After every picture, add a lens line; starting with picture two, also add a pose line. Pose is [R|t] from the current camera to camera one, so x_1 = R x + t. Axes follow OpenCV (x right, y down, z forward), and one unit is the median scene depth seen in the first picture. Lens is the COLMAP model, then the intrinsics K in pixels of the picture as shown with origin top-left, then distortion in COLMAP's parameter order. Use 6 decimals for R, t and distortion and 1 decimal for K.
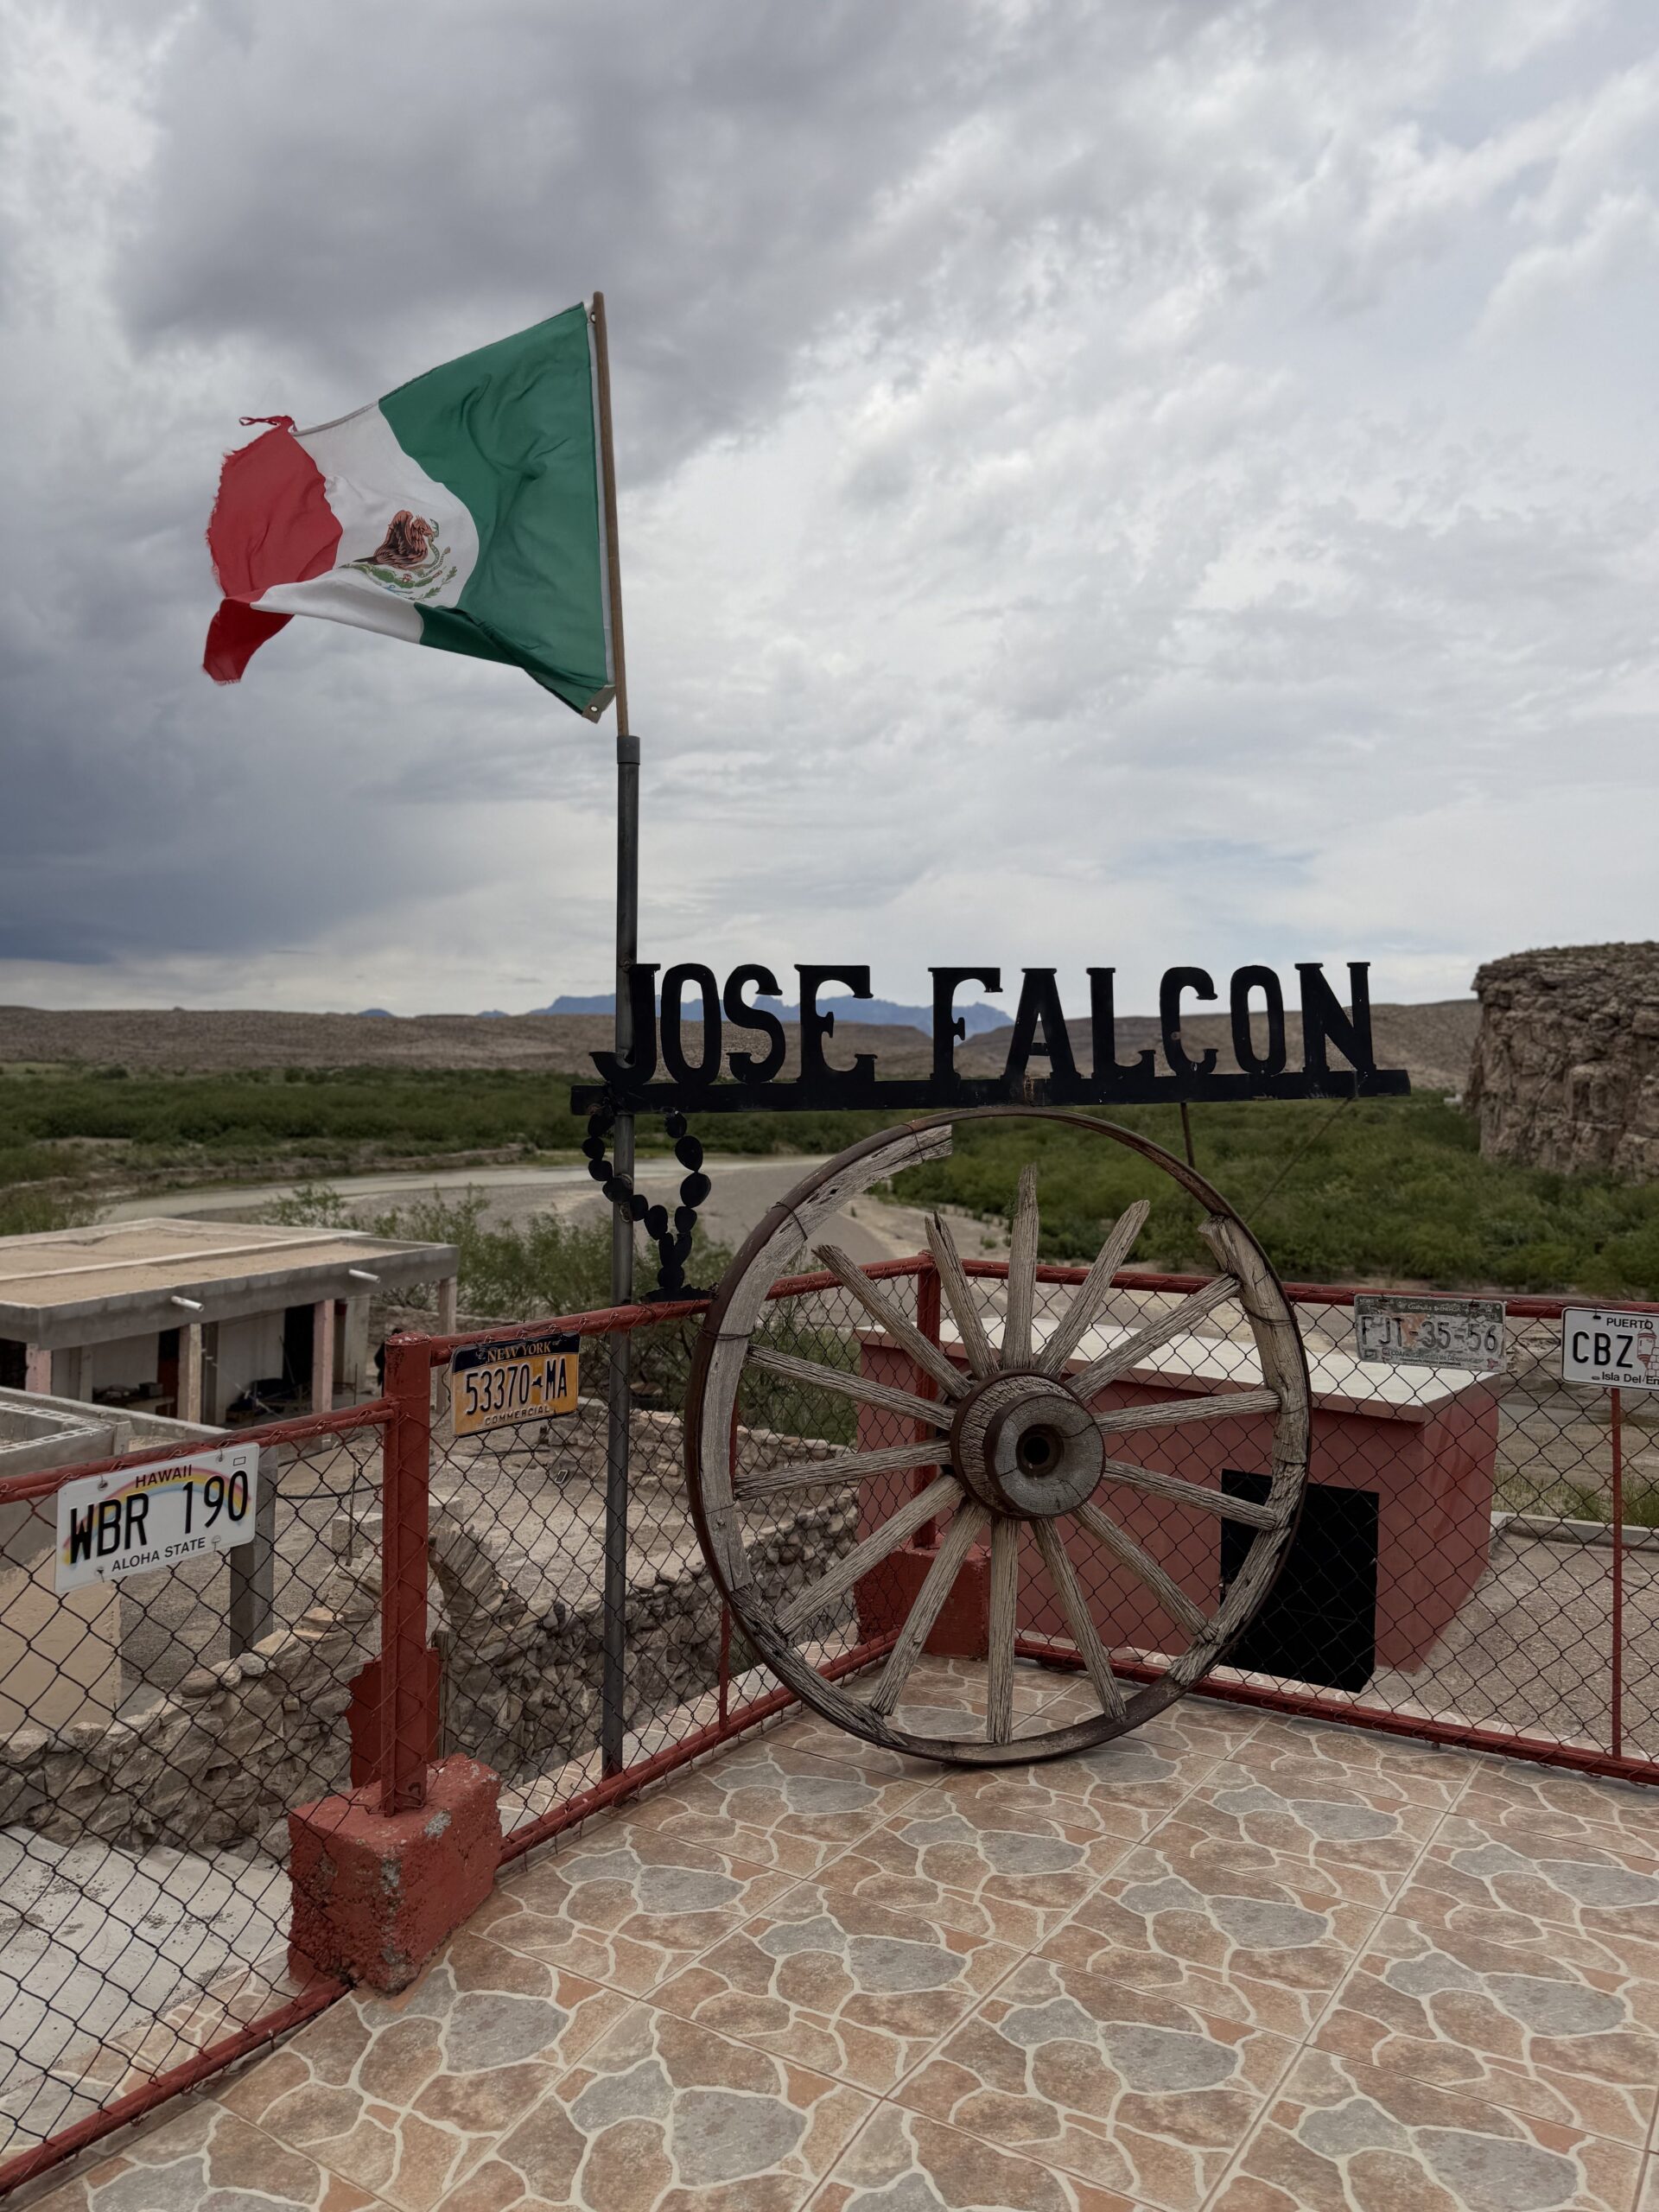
lens RADIAL K [[1449.6, 0, 829.5], [0, 1449.6, 1106.0], [0, 0, 1]] dist [0.070710, -0.098777]
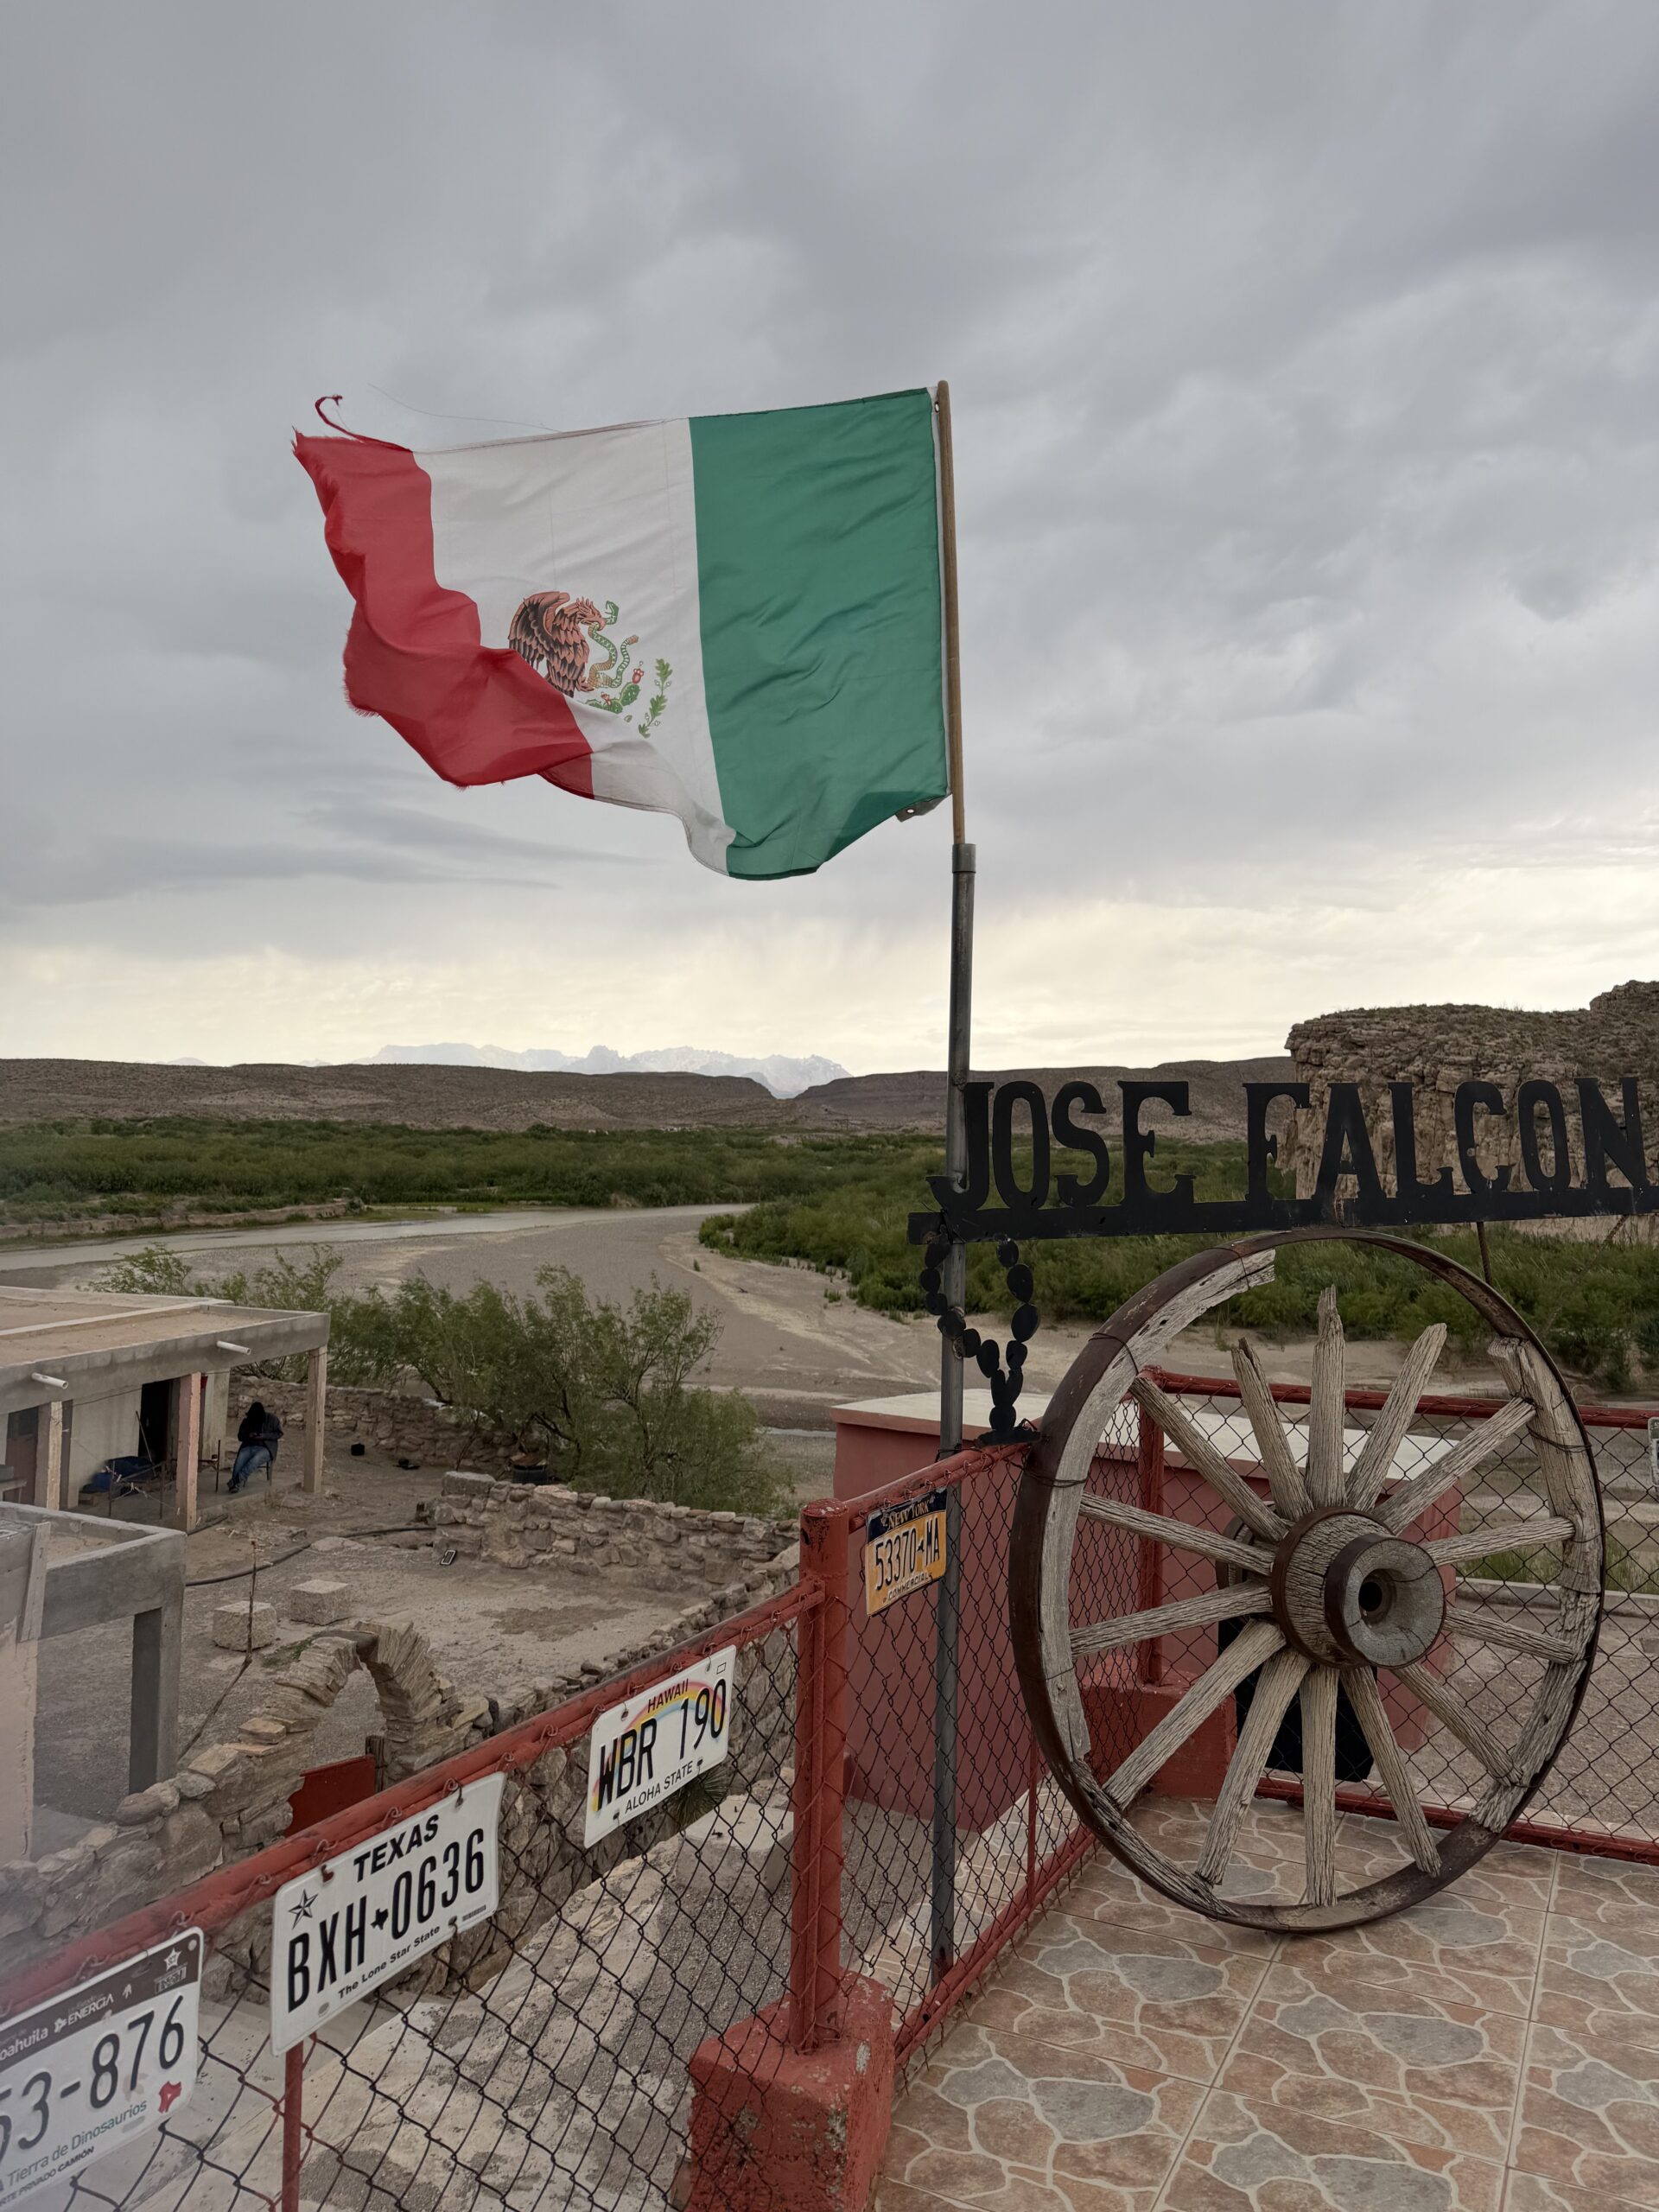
lens RADIAL K [[1449.6, 0, 829.5], [0, 1449.6, 1106.0], [0, 0, 1]] dist [0.070710, -0.098777]
pose [[0.995079, 0.004341, 0.098987, -0.293472], [-0.000498, 0.999246, -0.038822, -0.042610], [-0.099081, 0.038582, 0.994331, 0.072477]]
